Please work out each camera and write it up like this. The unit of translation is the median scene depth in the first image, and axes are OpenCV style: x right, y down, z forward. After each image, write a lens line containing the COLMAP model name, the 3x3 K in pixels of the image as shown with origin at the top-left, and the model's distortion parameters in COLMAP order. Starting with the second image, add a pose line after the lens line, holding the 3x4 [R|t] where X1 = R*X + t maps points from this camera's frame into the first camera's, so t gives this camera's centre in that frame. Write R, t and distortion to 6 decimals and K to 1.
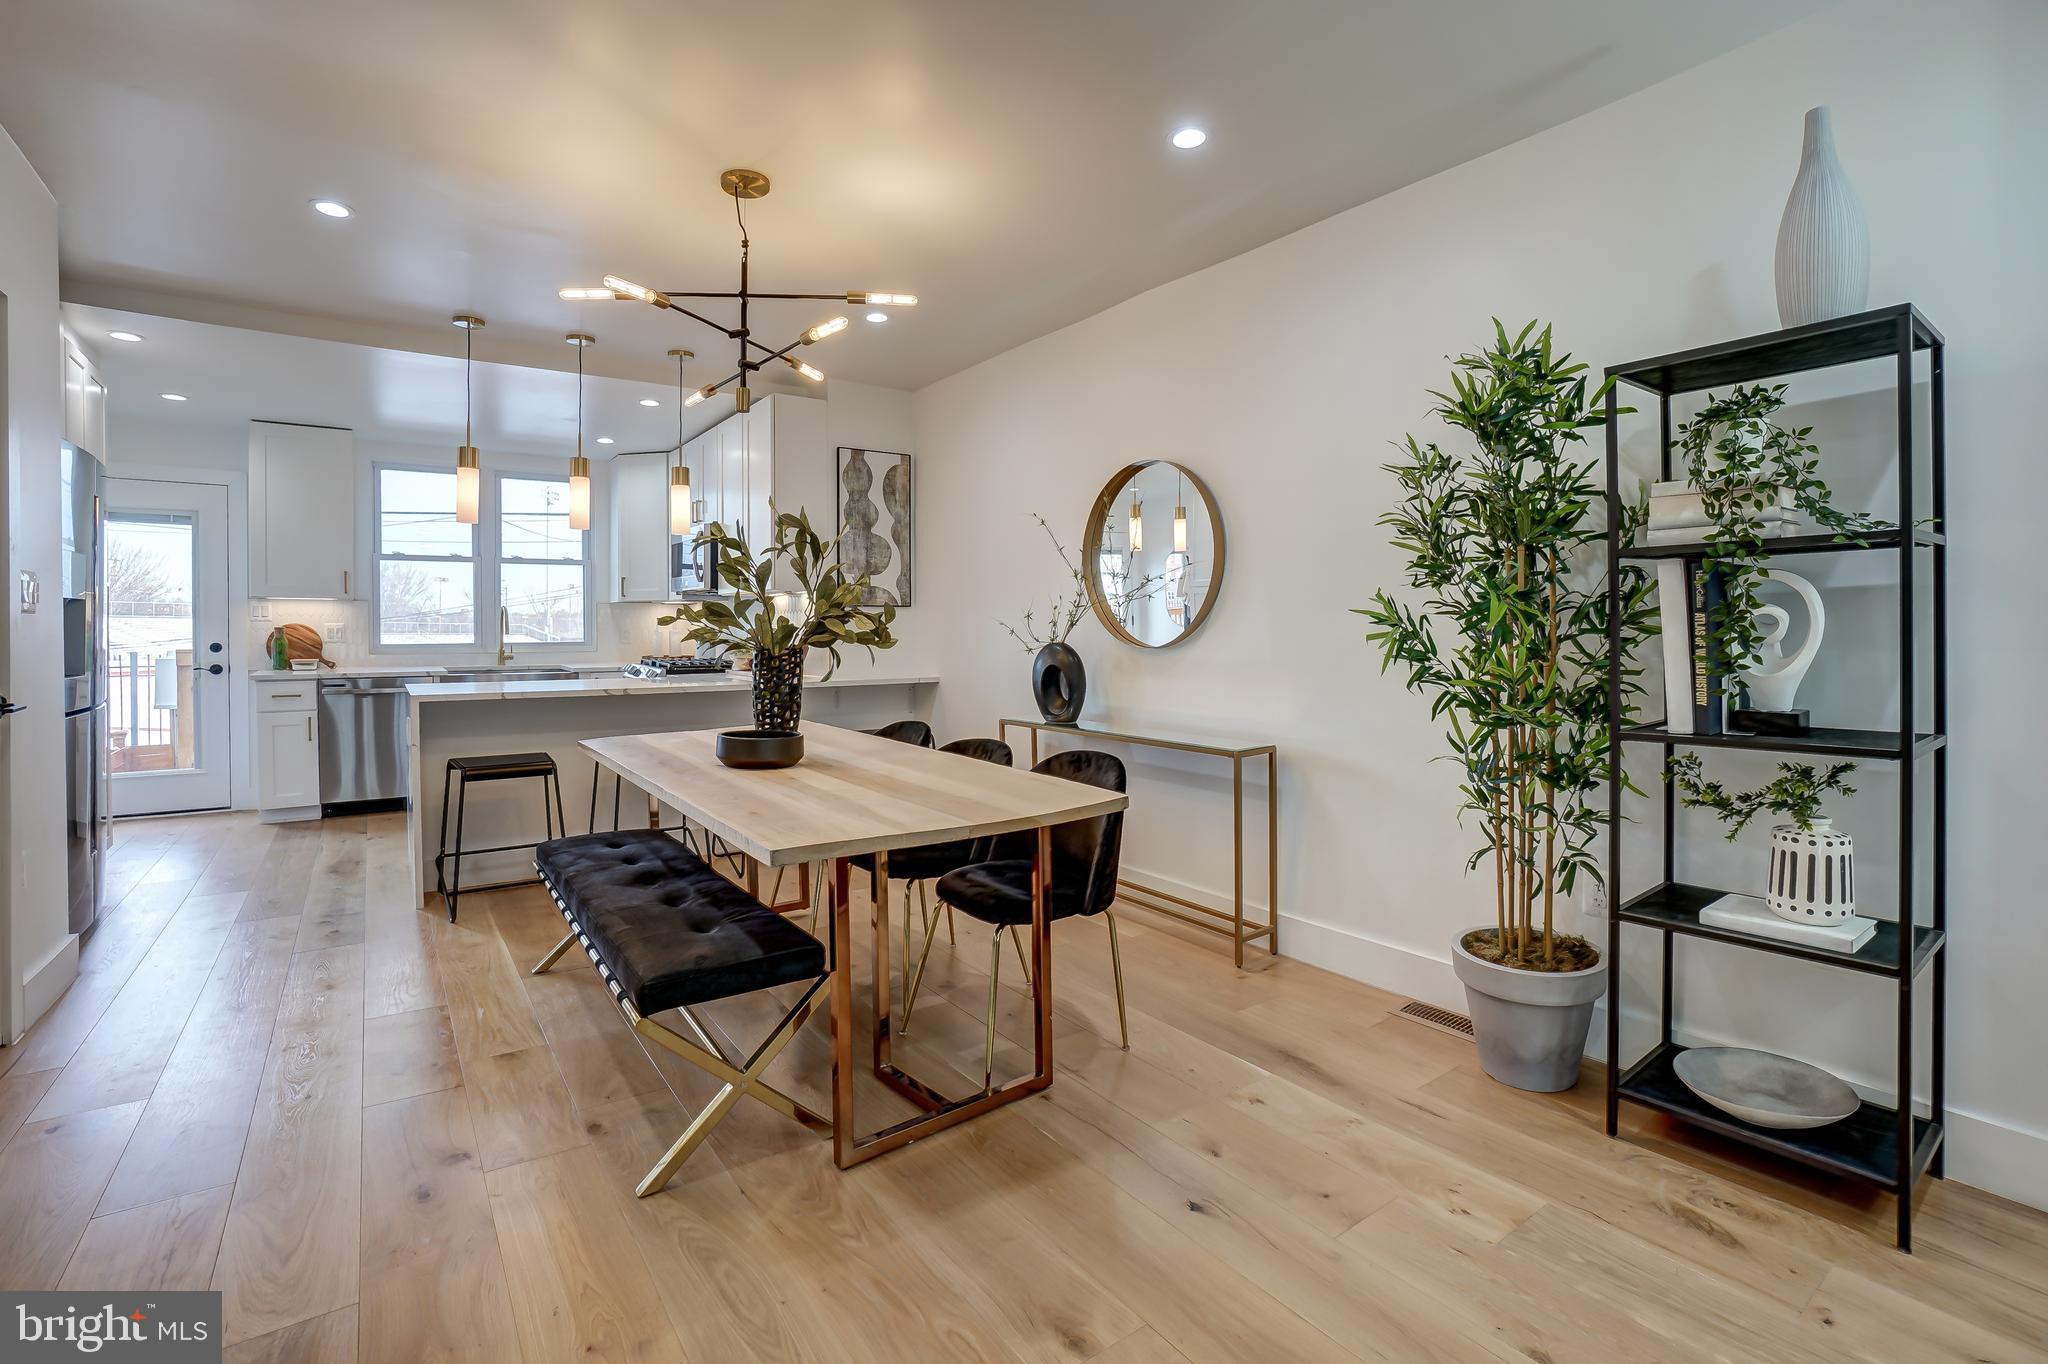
lens RADIAL K [[901.0, 0, 951.5], [0, 901.0, 642.9], [0, 0, 1]] dist [-0.021951, 0.000331]
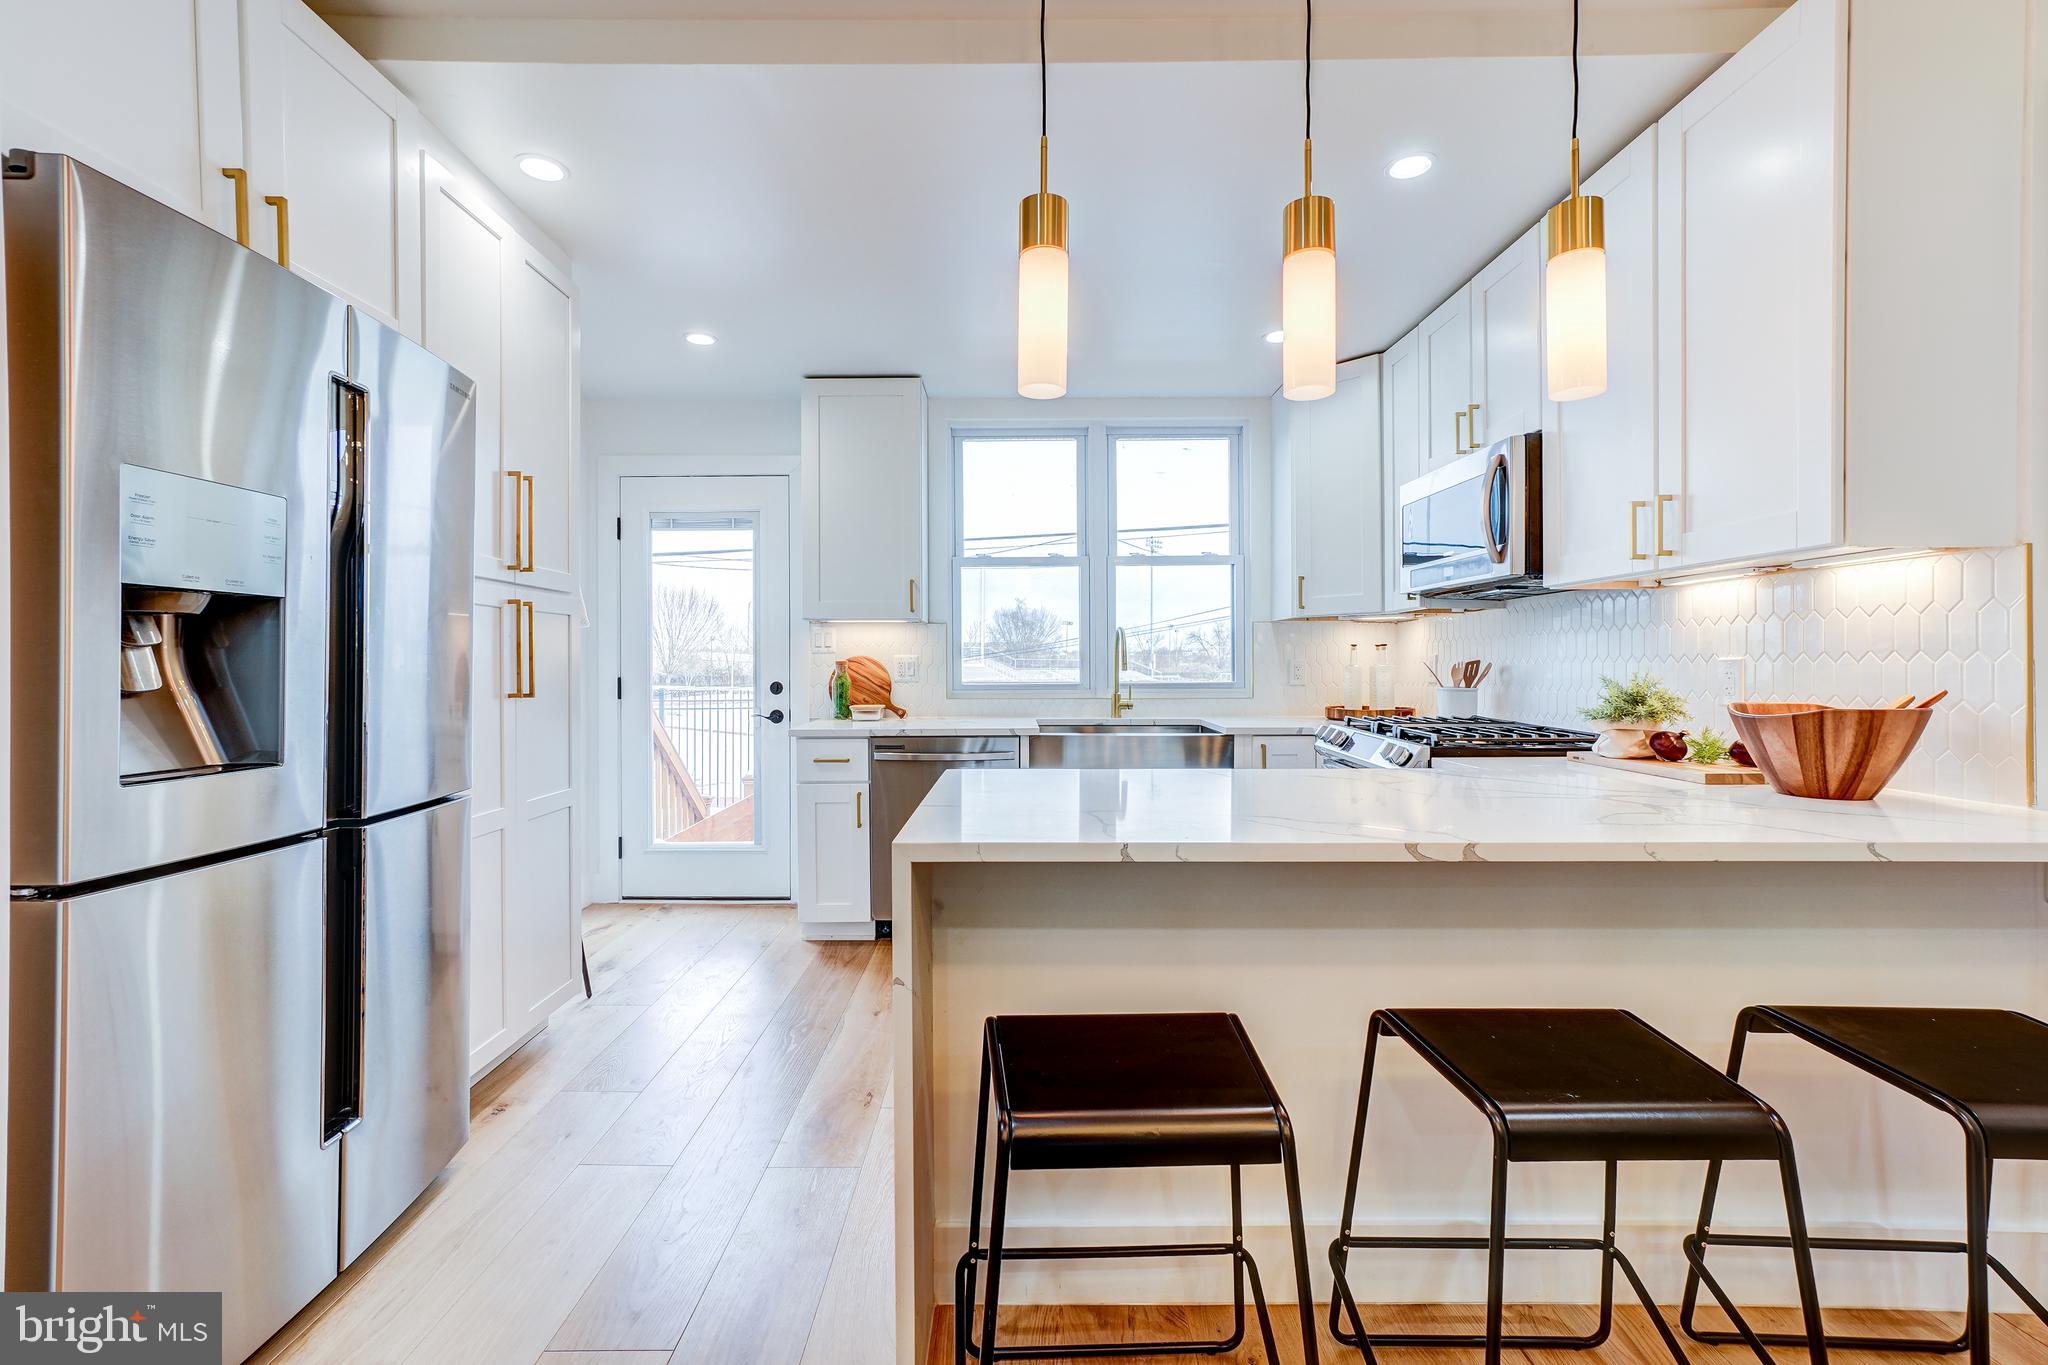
lens RADIAL K [[901.0, 0, 1025.6], [0, 901.0, 670.8], [0, 0, 1]] dist [-0.021951, 0.000331]
pose [[0.845236, 0.001890, -0.534391, -0.227384], [-0.006265, 0.999960, -0.006372, -0.005645], [0.534357, 0.008734, 0.845214, 0.449649]]
